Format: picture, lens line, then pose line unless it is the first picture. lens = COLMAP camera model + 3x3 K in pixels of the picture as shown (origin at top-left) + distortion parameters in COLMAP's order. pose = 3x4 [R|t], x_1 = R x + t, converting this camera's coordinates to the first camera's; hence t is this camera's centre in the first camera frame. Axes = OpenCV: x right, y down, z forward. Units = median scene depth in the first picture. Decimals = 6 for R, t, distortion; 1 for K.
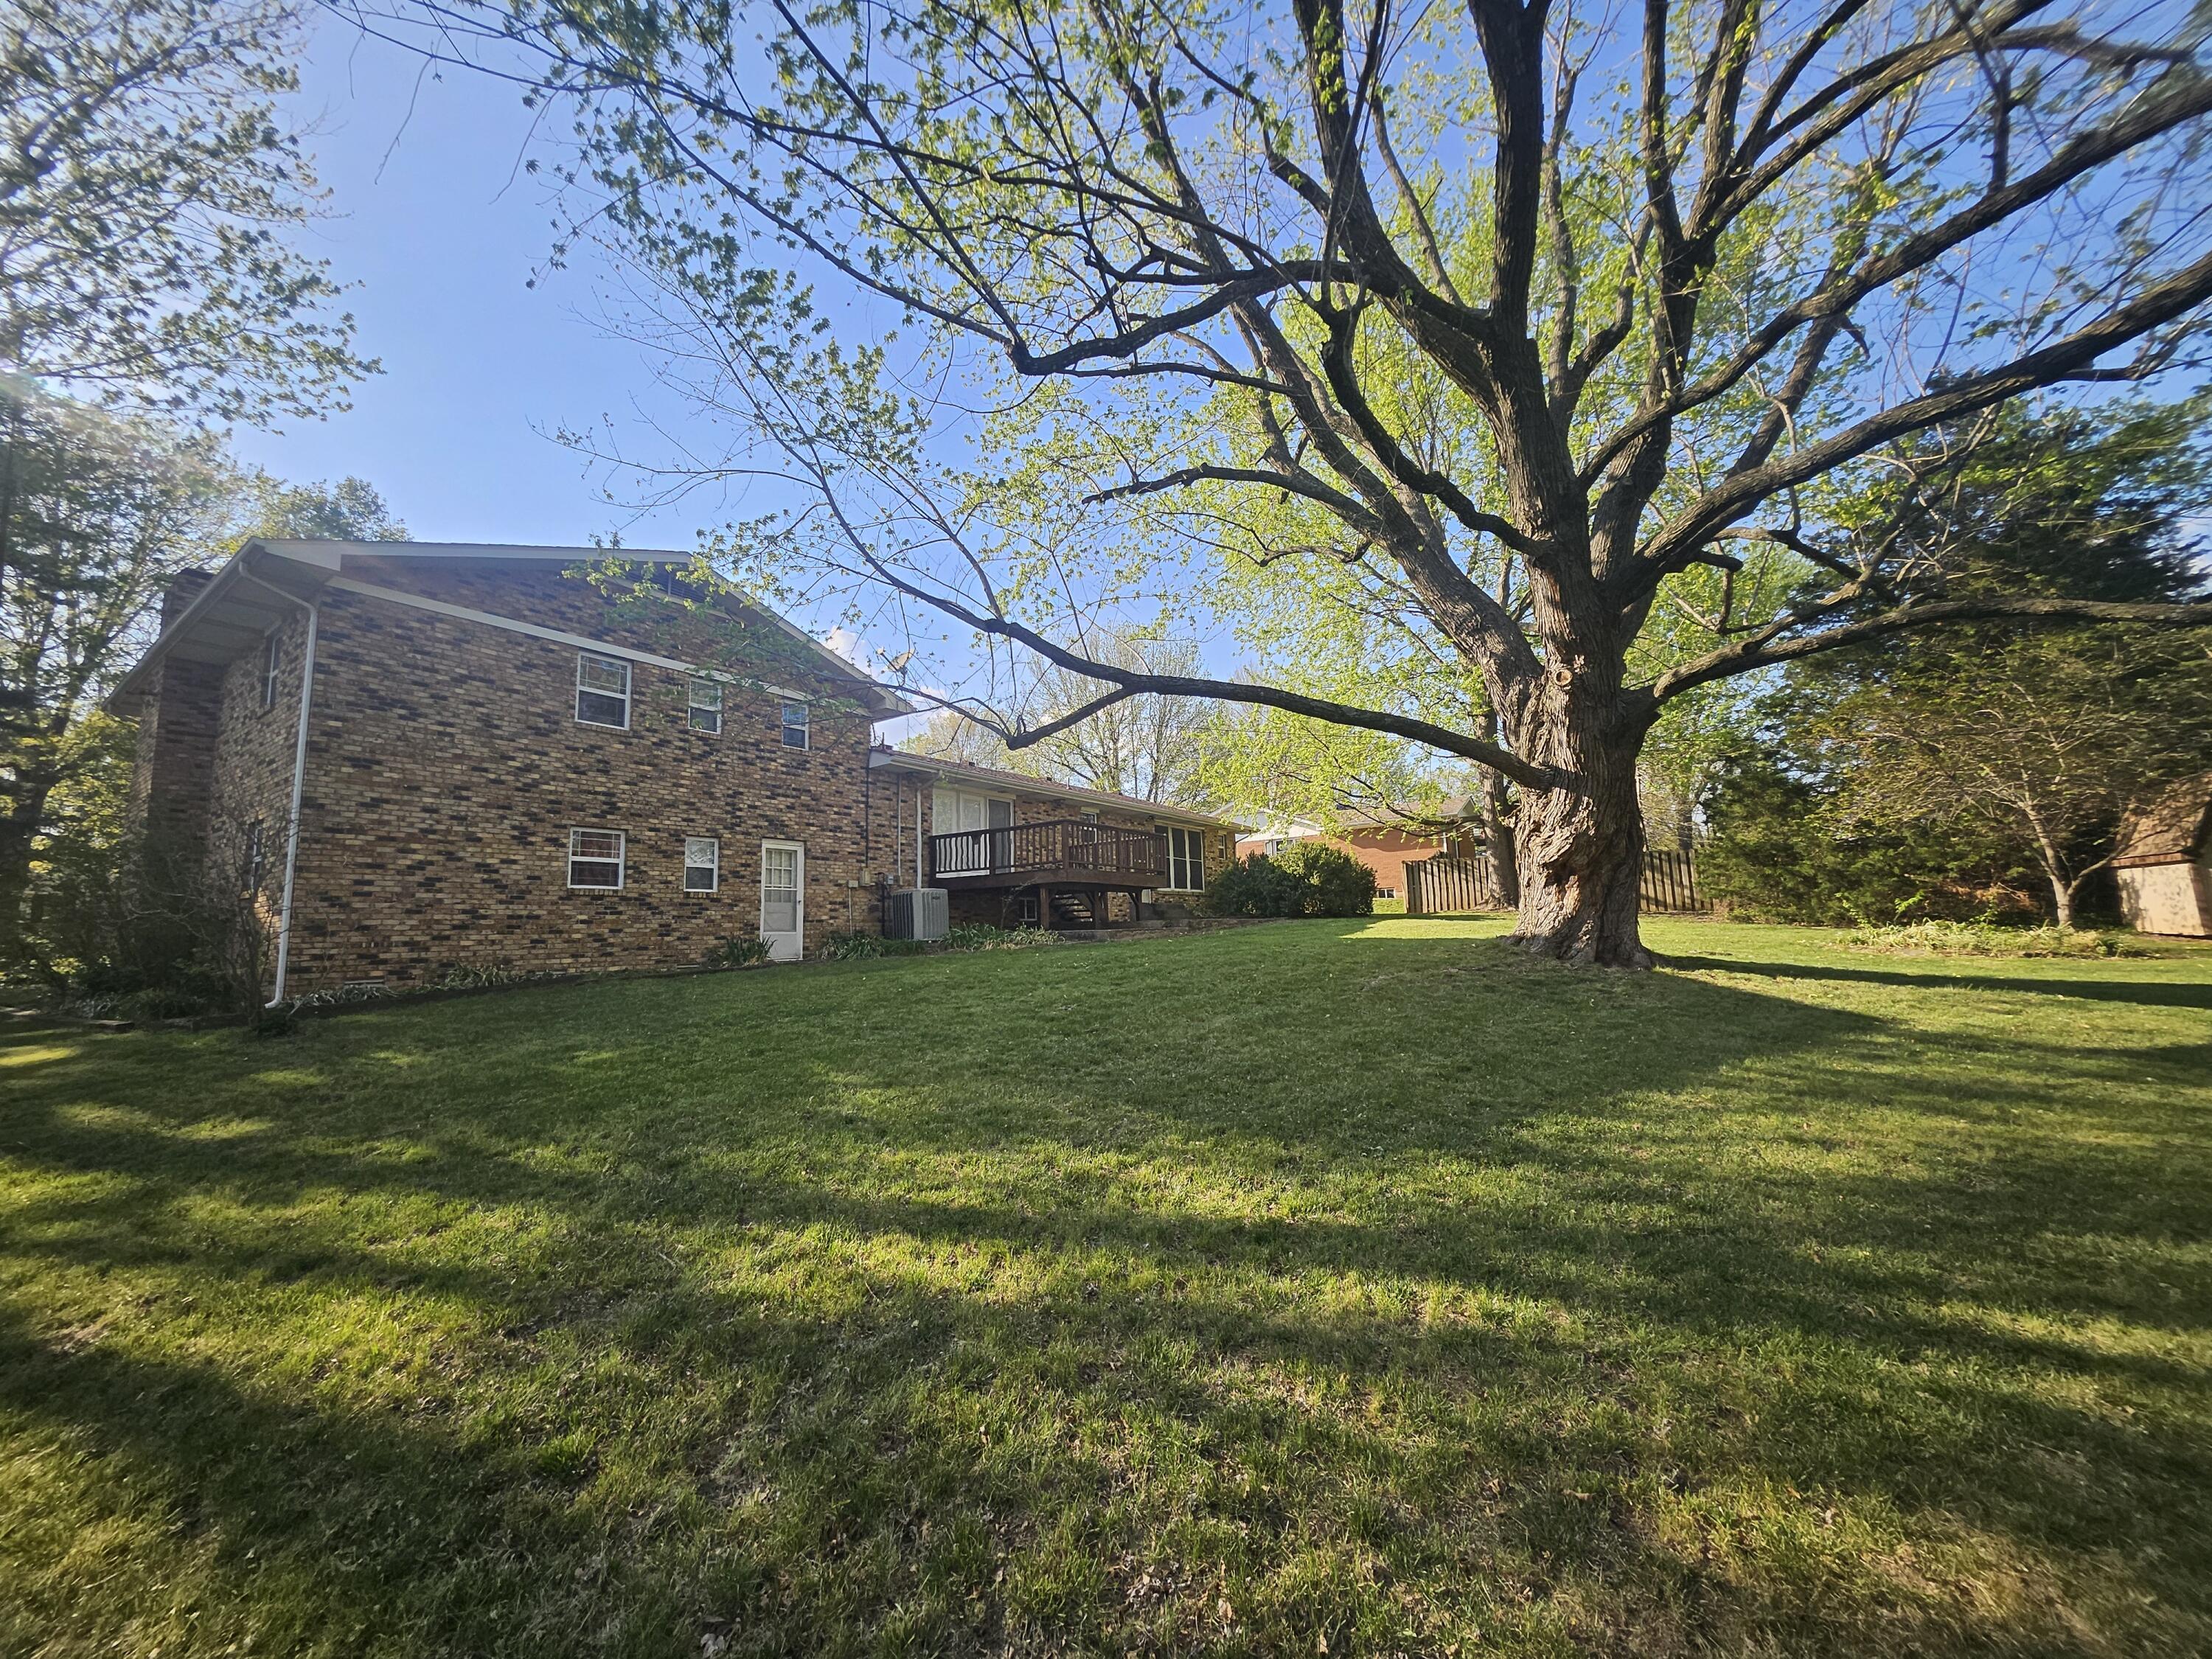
lens RADIAL K [[878.6, 0, 1106.0], [0, 878.6, 829.5], [0, 0, 1]] dist [0.009152, 0.000175]
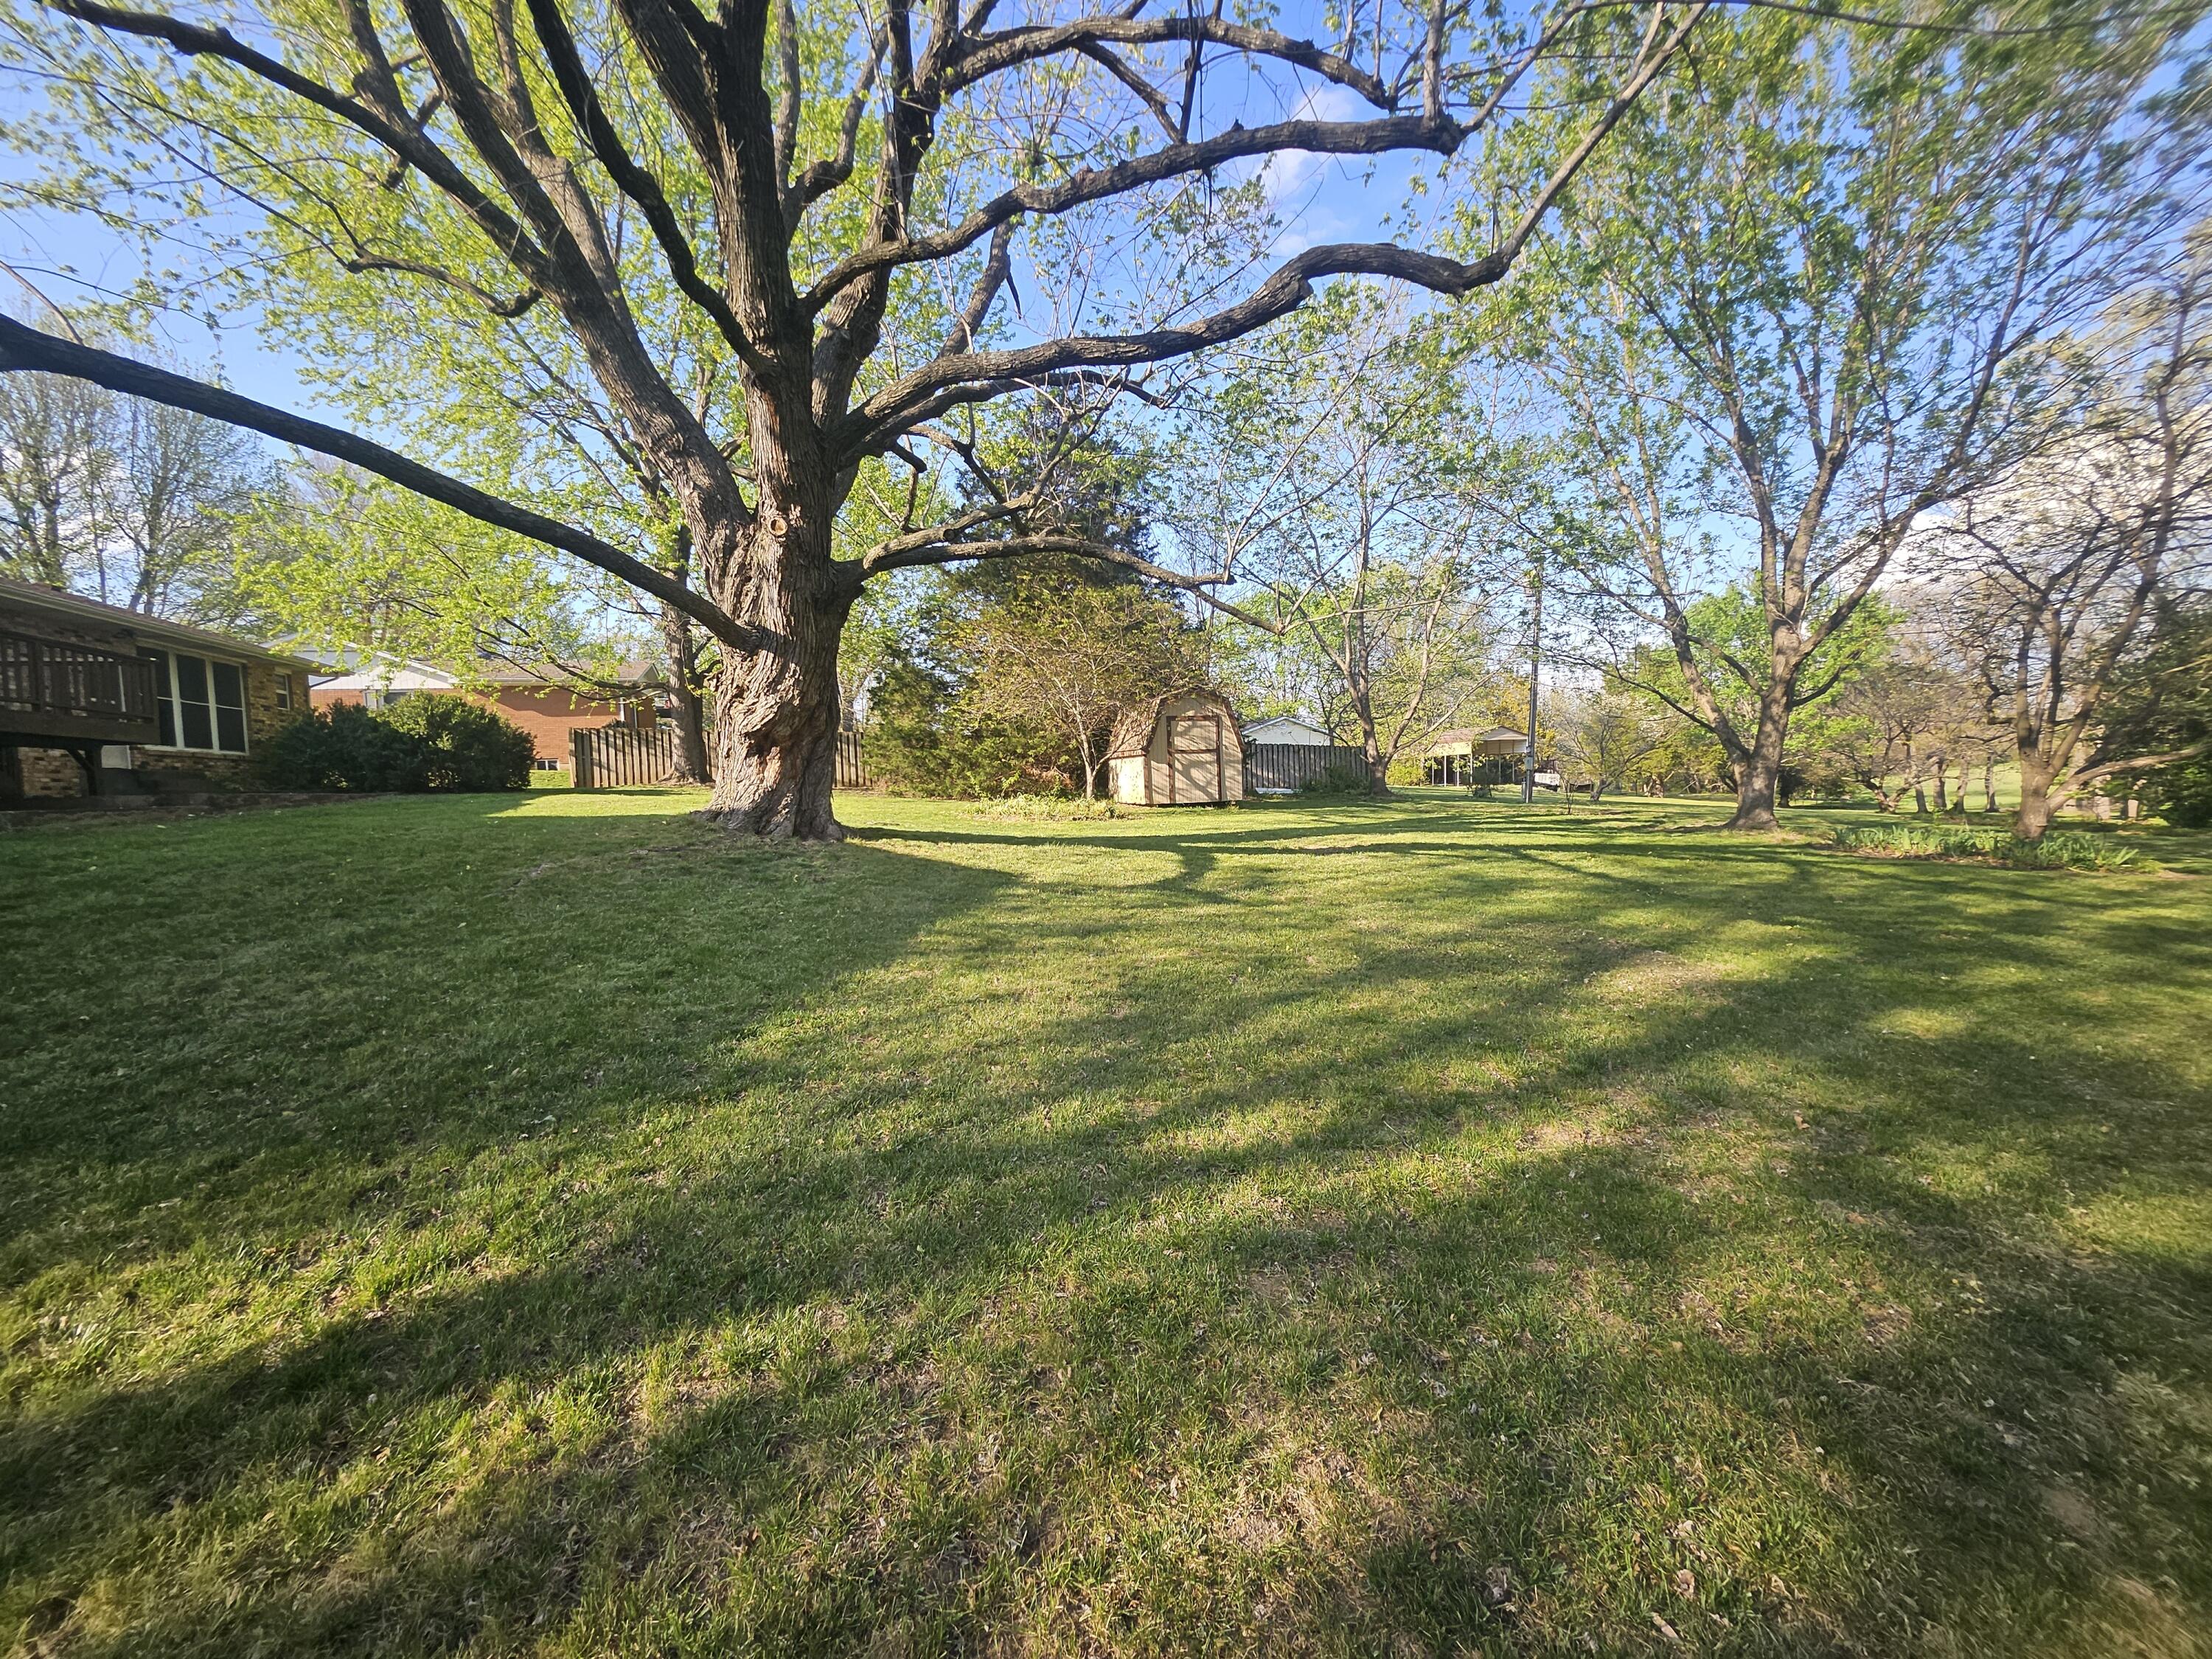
lens RADIAL K [[866.9, 0, 1111.3], [0, 866.9, 824.5], [0, 0, 1]] dist [0.000771, -0.003986]
pose [[0.632431, -0.026151, 0.774175, 0.032133], [-0.078012, 0.992198, 0.097245, 0.015724], [-0.770678, -0.121896, 0.625457, 0.121485]]
